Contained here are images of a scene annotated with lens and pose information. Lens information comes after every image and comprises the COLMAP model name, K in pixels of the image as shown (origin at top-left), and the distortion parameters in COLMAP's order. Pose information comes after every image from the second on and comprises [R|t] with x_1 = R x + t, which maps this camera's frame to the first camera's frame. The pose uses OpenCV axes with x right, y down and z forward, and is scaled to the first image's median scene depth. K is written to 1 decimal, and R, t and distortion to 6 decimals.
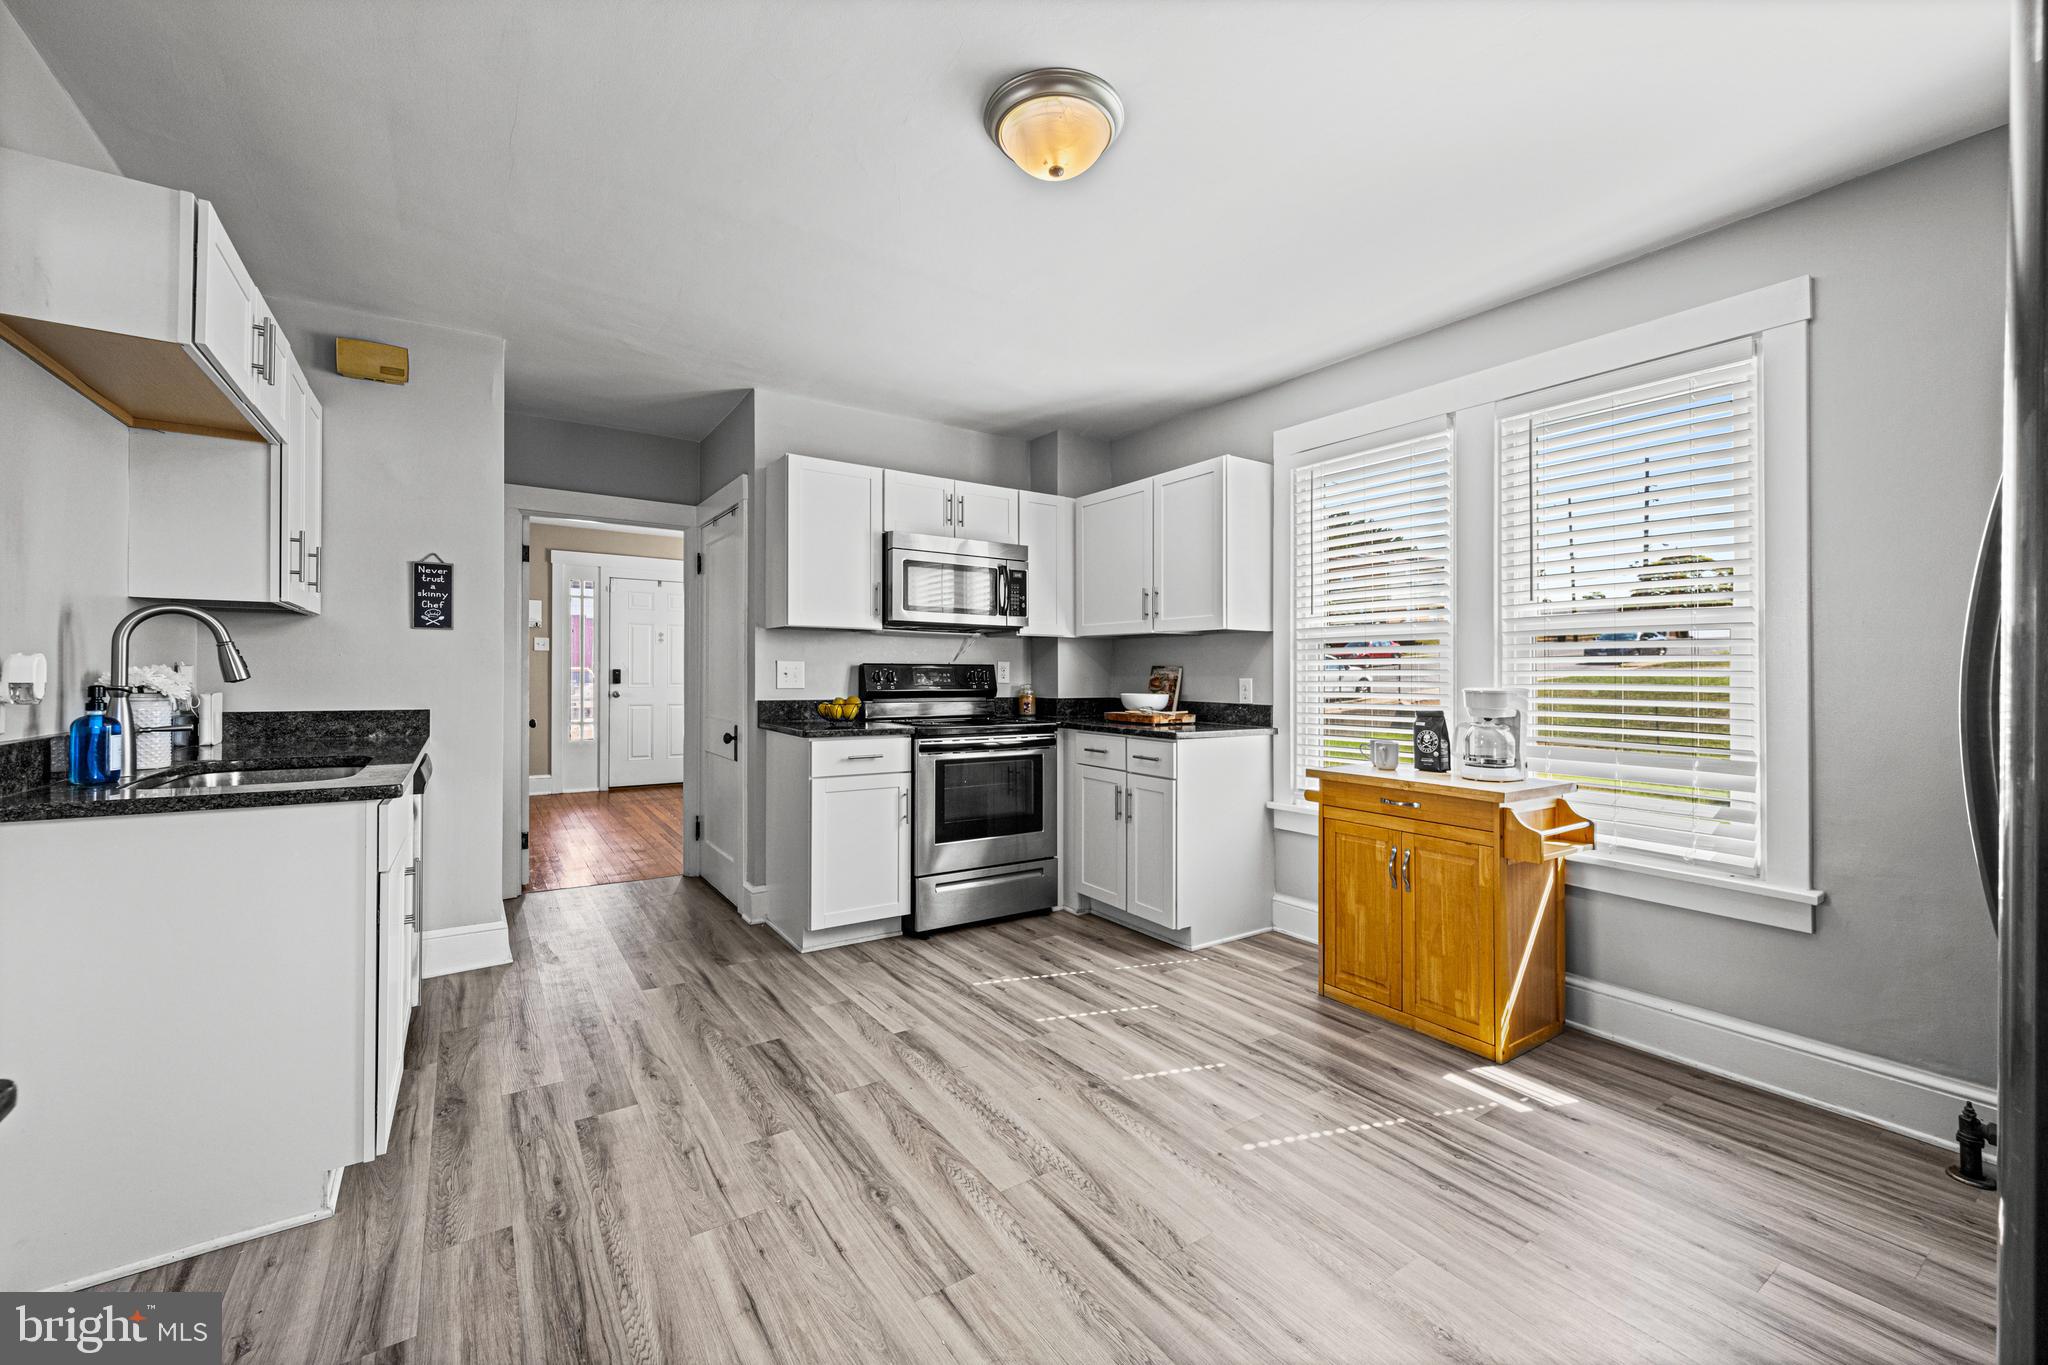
lens RADIAL K [[836.3, 0, 1005.7], [0, 836.3, 675.8], [0, 0, 1]] dist [0.004843, -0.002052]
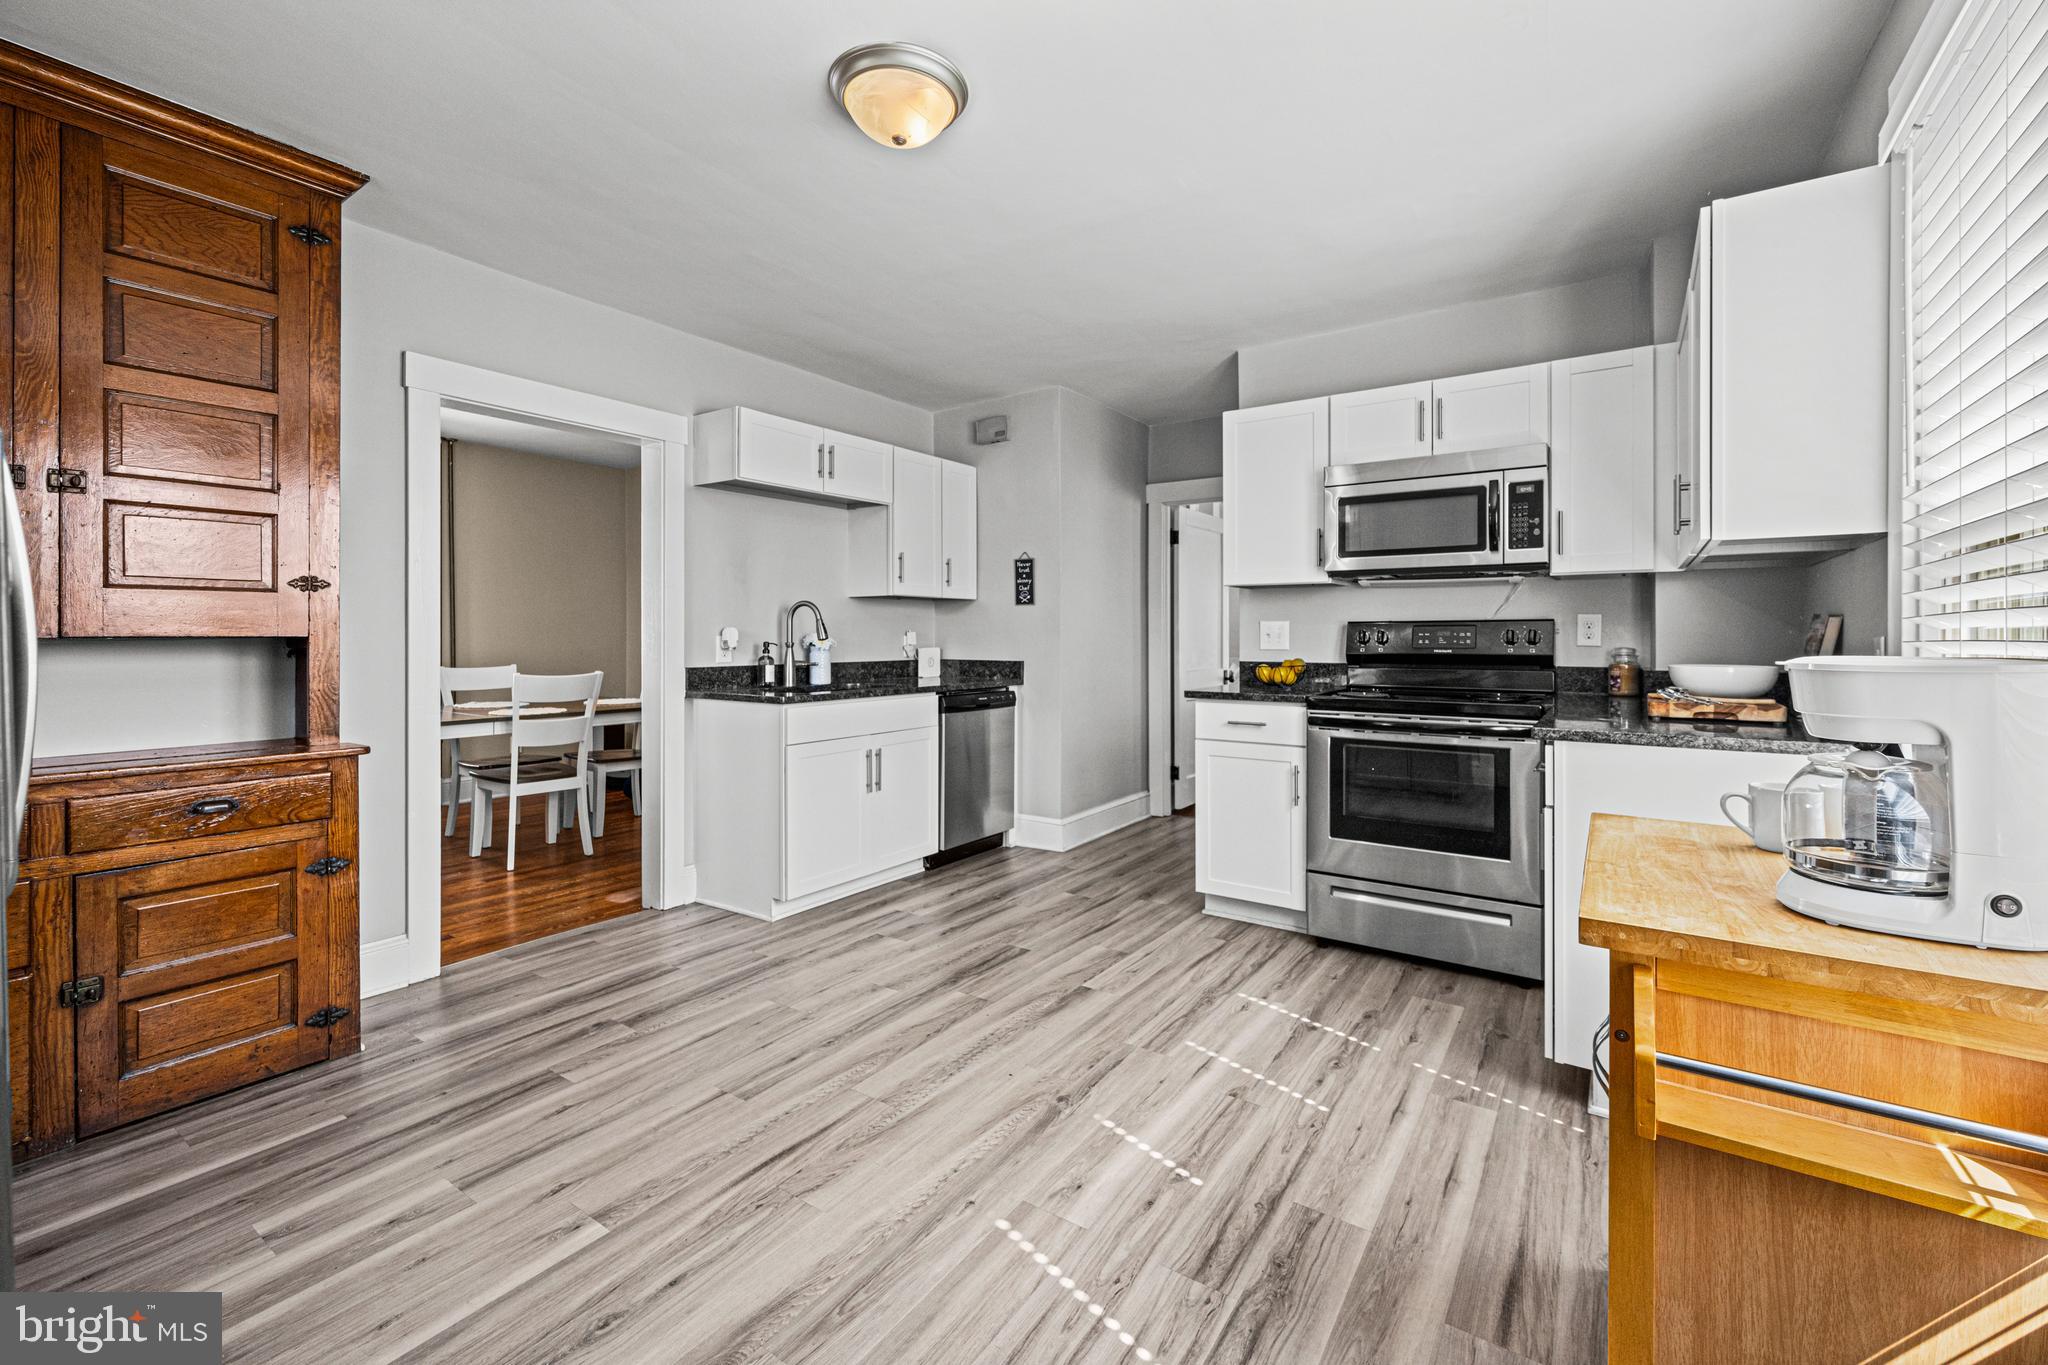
lens RADIAL K [[836.3, 0, 1018.6], [0, 836.3, 653.4], [0, 0, 1]] dist [0.004843, -0.002052]
pose [[0.376324, 0.015063, -0.926366, 0.735575], [0.003737, 0.999835, 0.017776, 0.002107], [0.926481, -0.010151, 0.376206, 0.513838]]
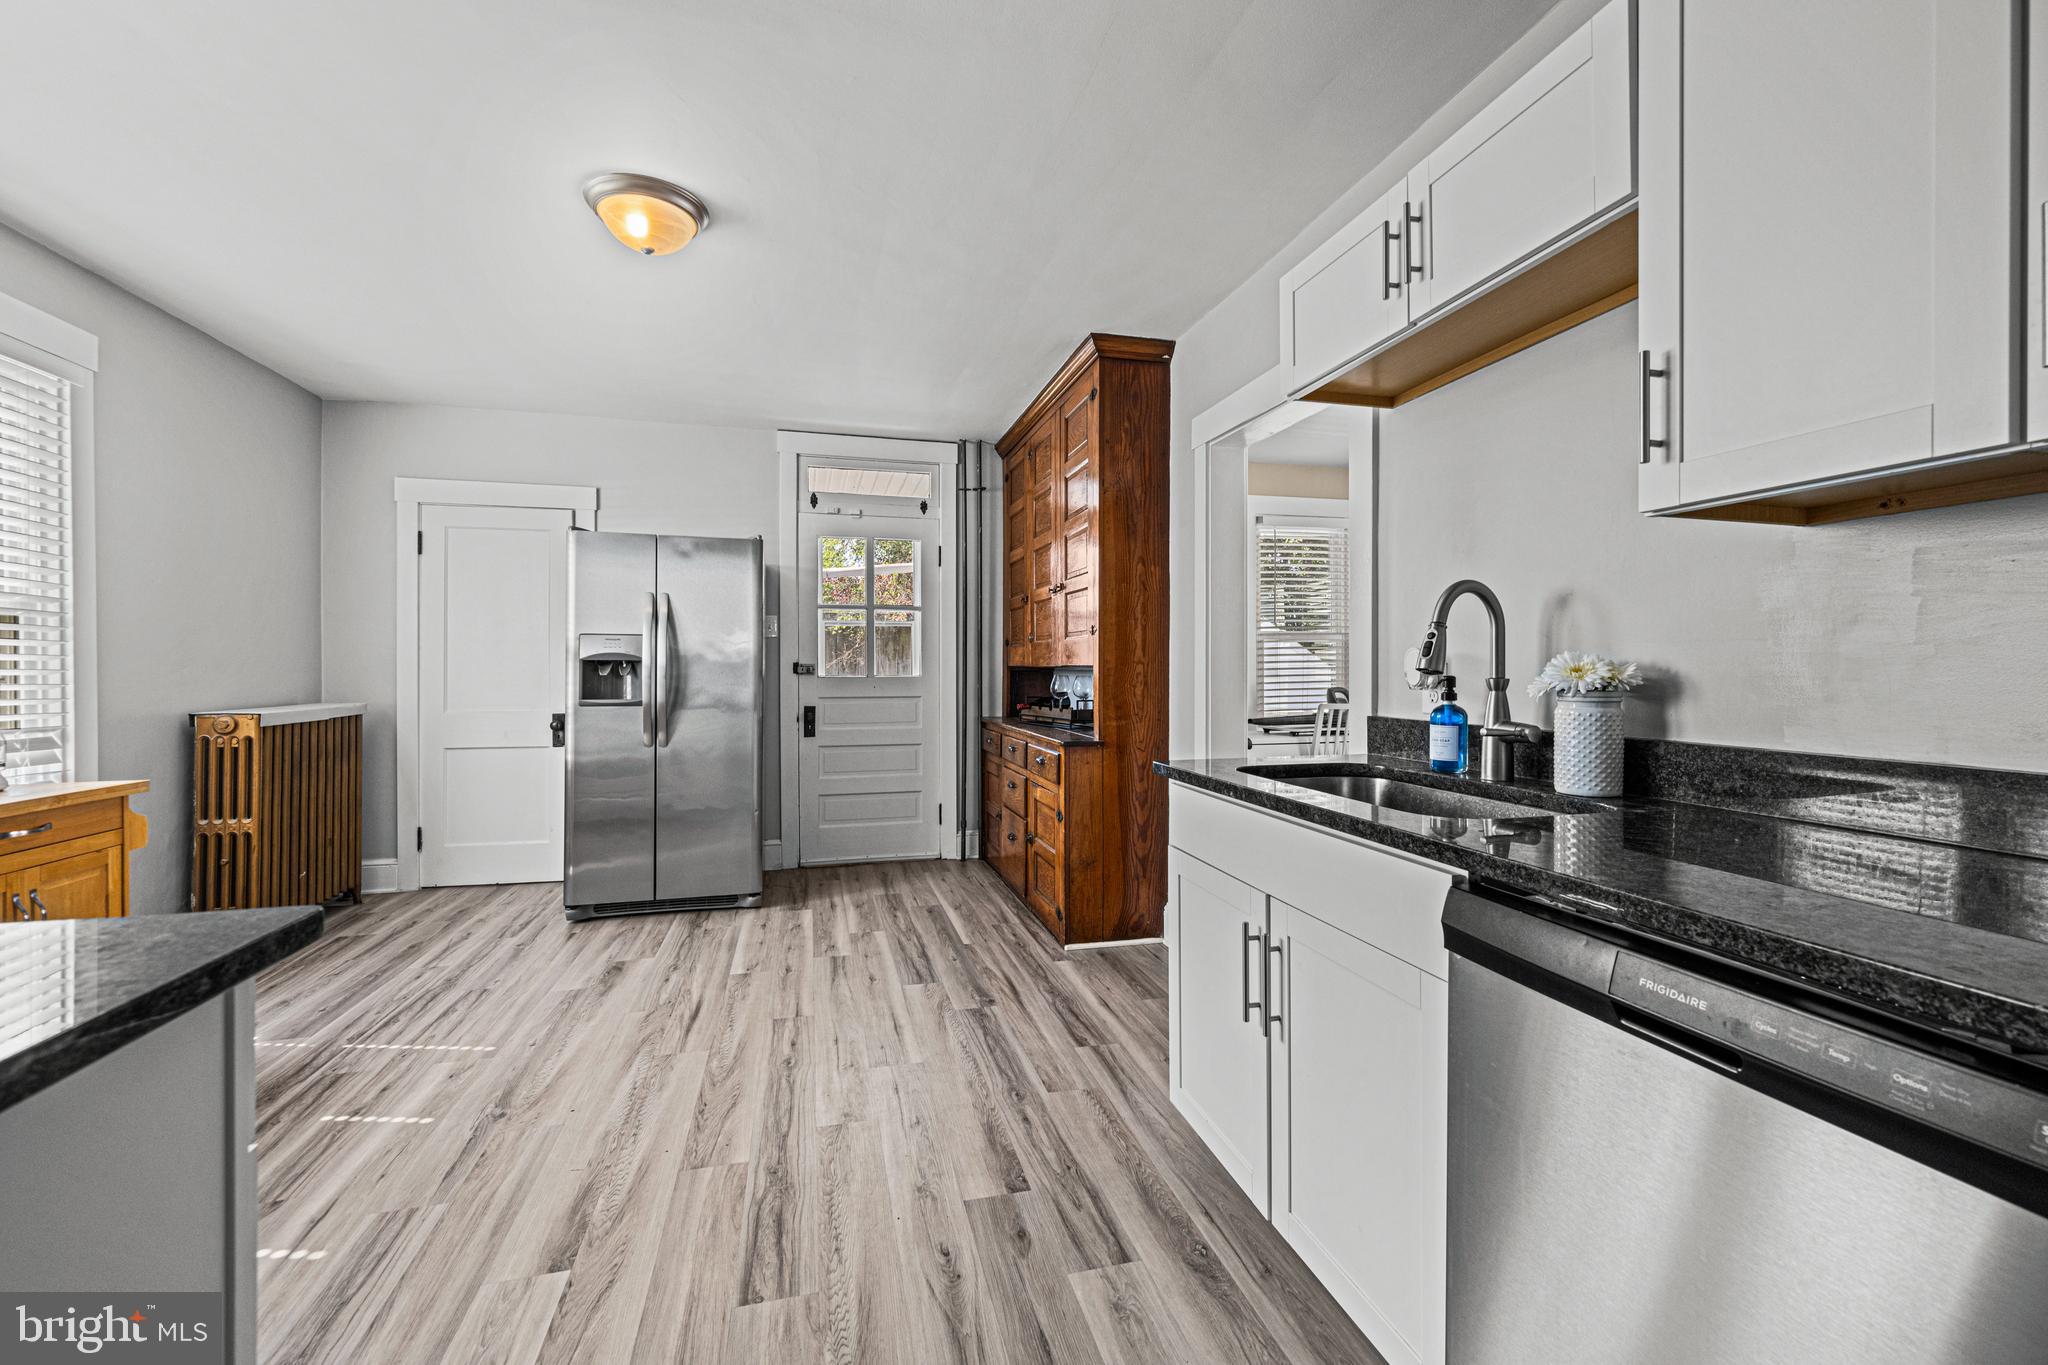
lens RADIAL K [[836.3, 0, 1019.2], [0, 836.3, 669.8], [0, 0, 1]] dist [0.004843, -0.002052]
pose [[-0.948353, -0.003686, 0.317195, -0.586475], [-0.001883, 0.999980, 0.005992, -0.001255], [-0.317211, 0.005086, -0.948341, 1.375452]]
